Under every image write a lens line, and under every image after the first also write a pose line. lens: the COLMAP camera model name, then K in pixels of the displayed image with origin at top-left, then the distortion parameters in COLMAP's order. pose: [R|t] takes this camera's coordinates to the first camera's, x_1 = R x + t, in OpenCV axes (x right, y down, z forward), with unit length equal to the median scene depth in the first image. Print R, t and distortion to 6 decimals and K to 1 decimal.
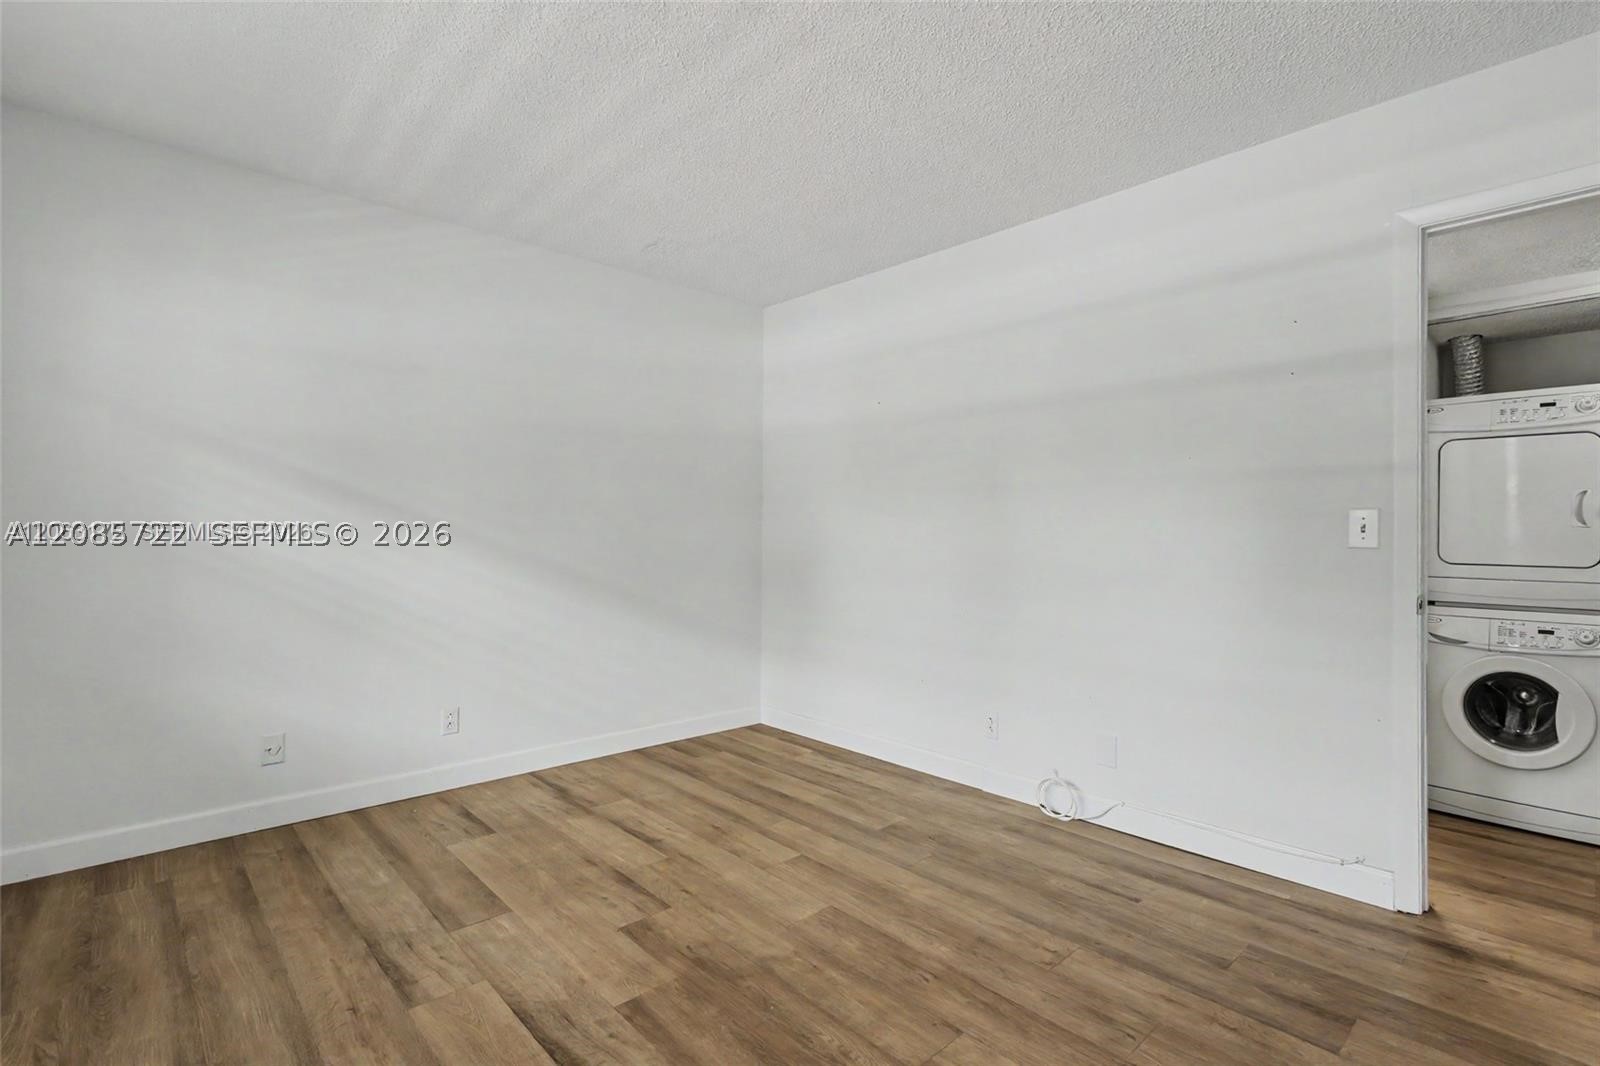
lens RADIAL K [[735.2, 0, 805.8], [0, 735.2, 538.4], [0, 0, 1]] dist [0.003779, -0.003081]
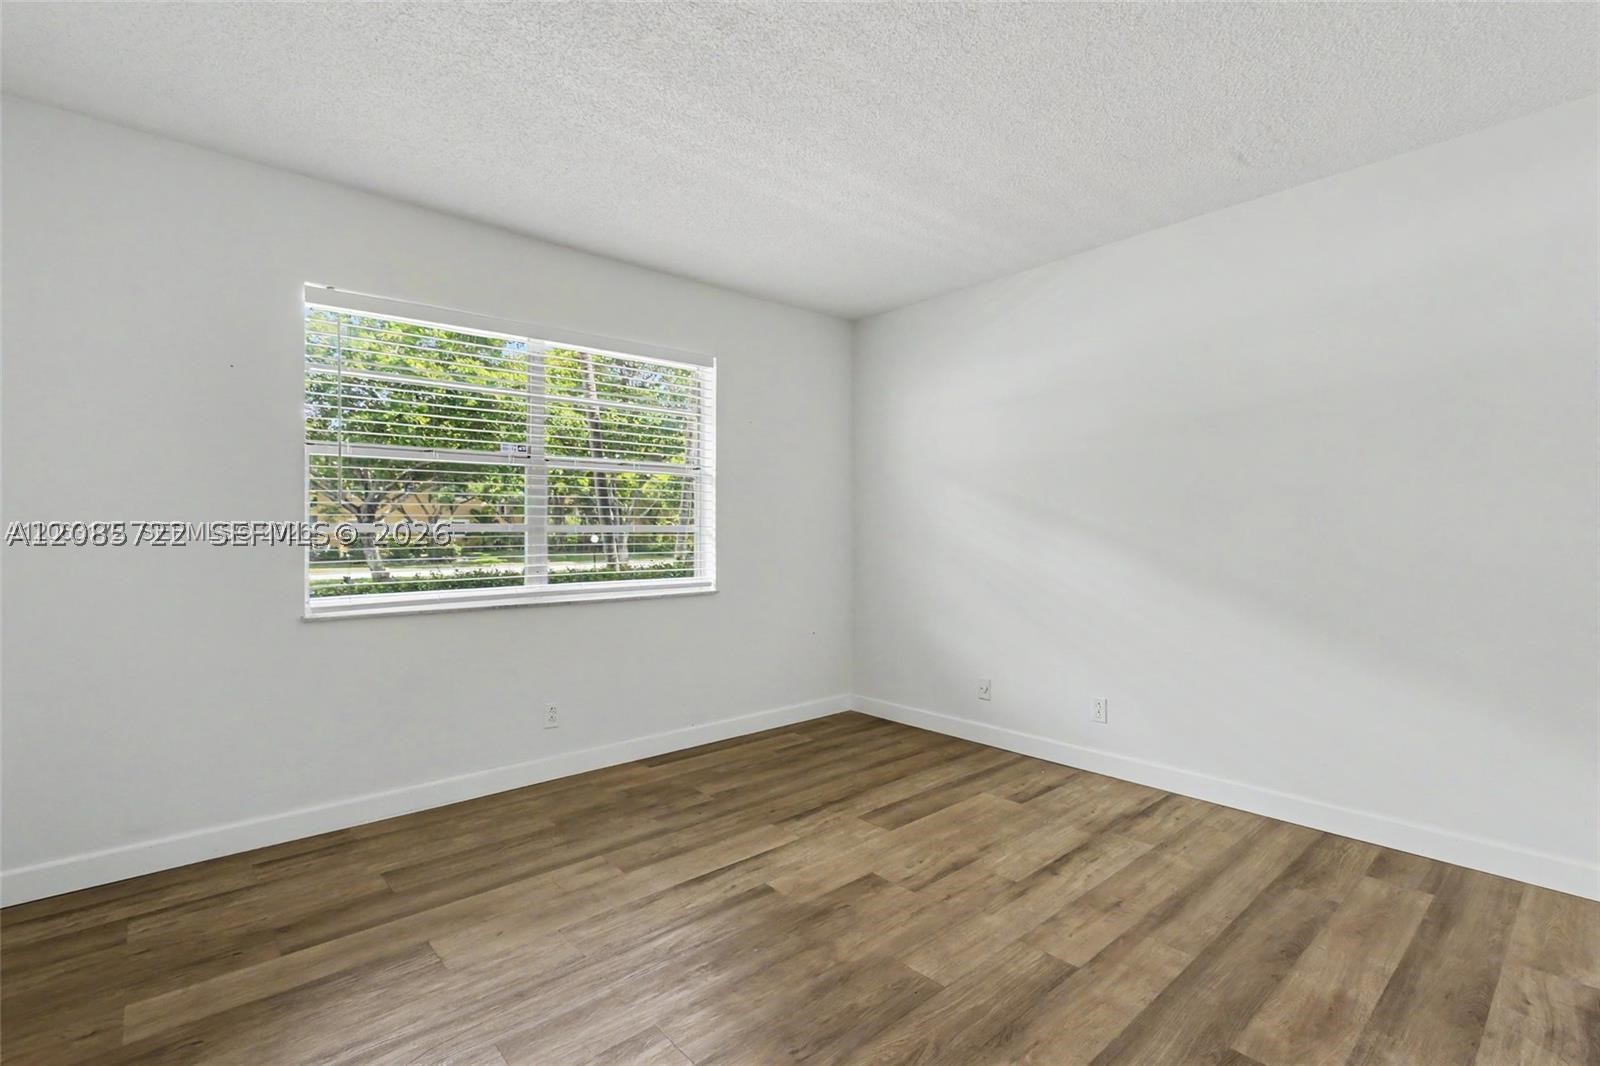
lens RADIAL K [[735.2, 0, 803.3], [0, 735.2, 528.4], [0, 0, 1]] dist [0.003779, -0.003081]
pose [[-0.023378, -0.012072, -0.999654, 0.803817], [-0.002053, 0.999926, -0.012027, -0.000387], [0.999725, 0.001771, -0.023401, 0.802591]]
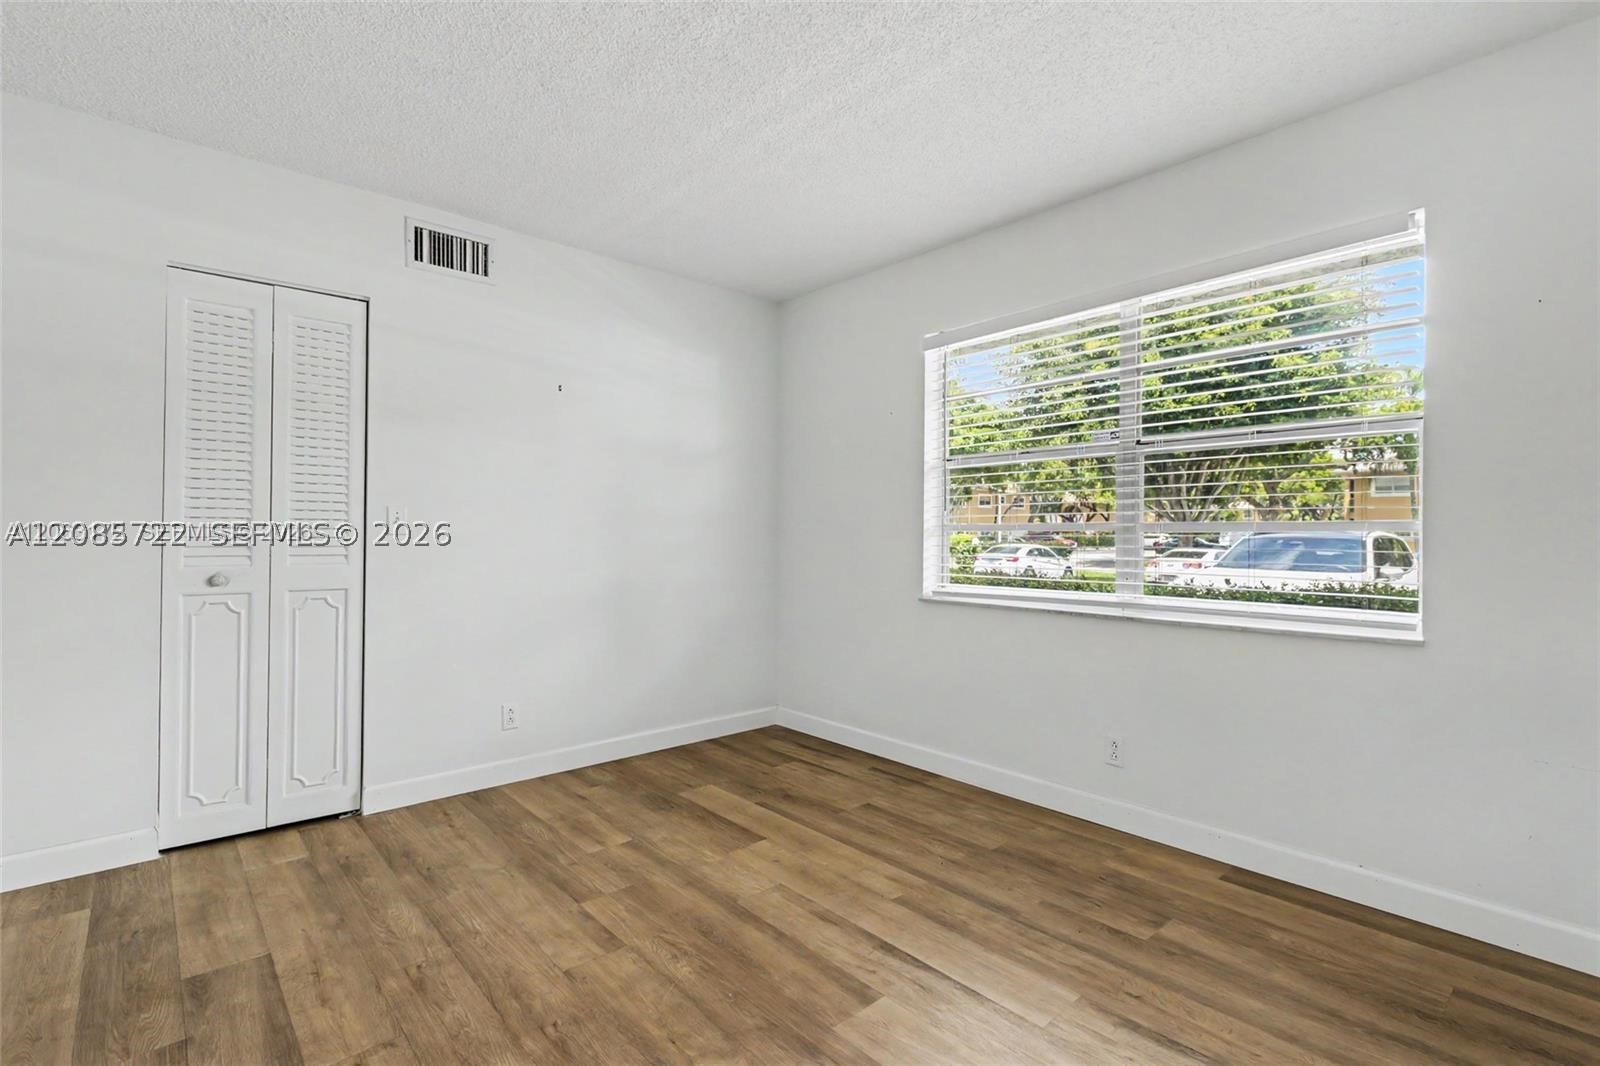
lens RADIAL K [[735.2, 0, 801.5], [0, 735.2, 533.1], [0, 0, 1]] dist [0.003779, -0.003081]
pose [[-0.999617, -0.010946, 0.025404, -0.119327], [-0.010866, 0.999936, 0.003284, -0.005142], [-0.025439, 0.003007, -0.999672, 1.473440]]
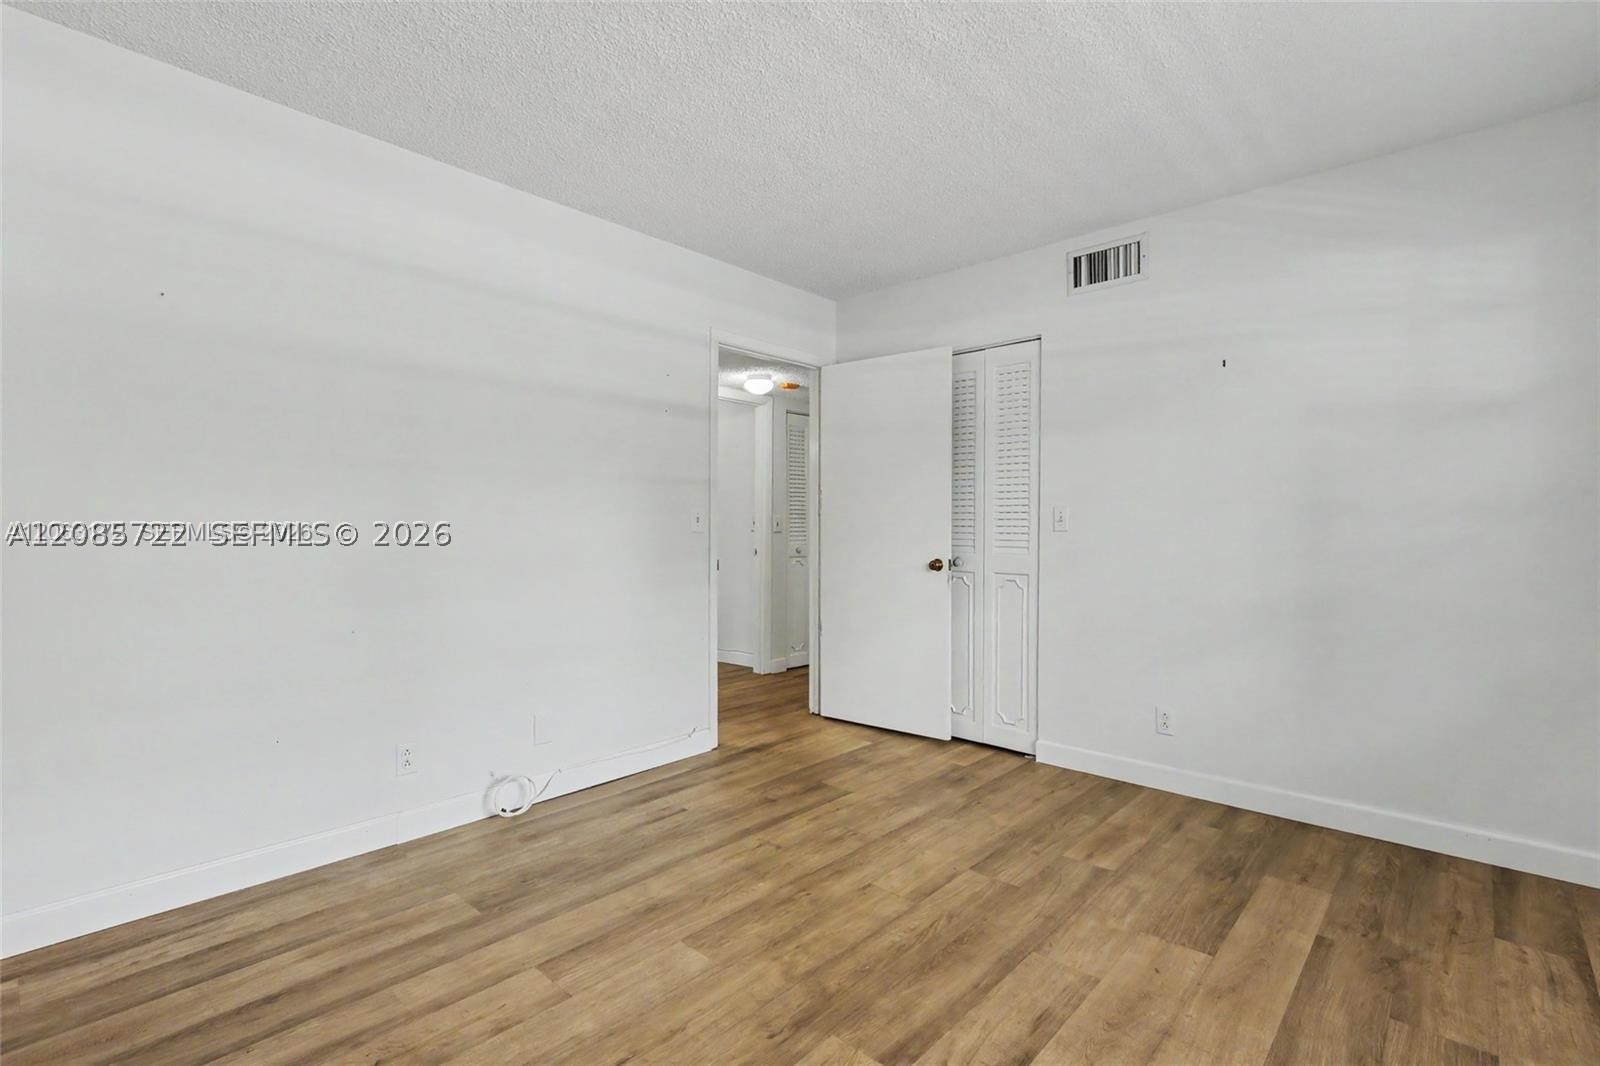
lens RADIAL K [[735.2, 0, 803.8], [0, 735.2, 532.8], [0, 0, 1]] dist [0.003779, -0.003081]
pose [[-0.081919, -0.013673, 0.996545, -0.802230], [-0.000422, 0.999906, 0.013684, -0.006855], [-0.996639, 0.000701, -0.081917, 0.861757]]
